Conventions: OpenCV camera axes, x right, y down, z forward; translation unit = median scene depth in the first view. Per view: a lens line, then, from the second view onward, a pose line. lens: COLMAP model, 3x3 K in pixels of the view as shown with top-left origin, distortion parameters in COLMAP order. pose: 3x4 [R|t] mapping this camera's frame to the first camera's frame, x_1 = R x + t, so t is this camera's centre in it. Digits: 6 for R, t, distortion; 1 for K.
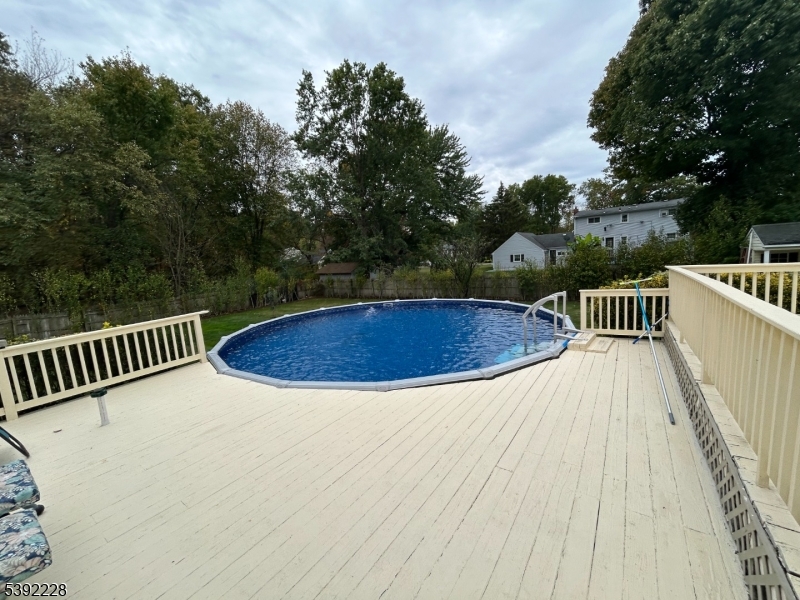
lens RADIAL K [[323.4, 0, 399.4], [0, 323.4, 295.6], [0, 0, 1]] dist [0.000141, 0.005290]
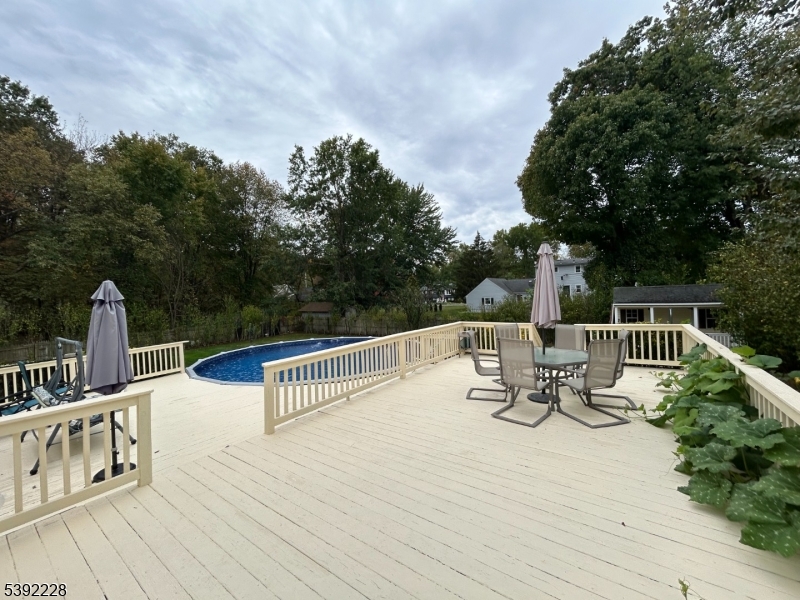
lens RADIAL K [[324.1, 0, 398.0], [0, 324.1, 297.4], [0, 0, 1]] dist [0.015602, -0.000097]
pose [[0.999599, 0.028183, -0.002768, 0.101469], [-0.028318, 0.993865, -0.106909, -0.005539], [-0.000262, 0.106944, 0.994265, -0.144653]]
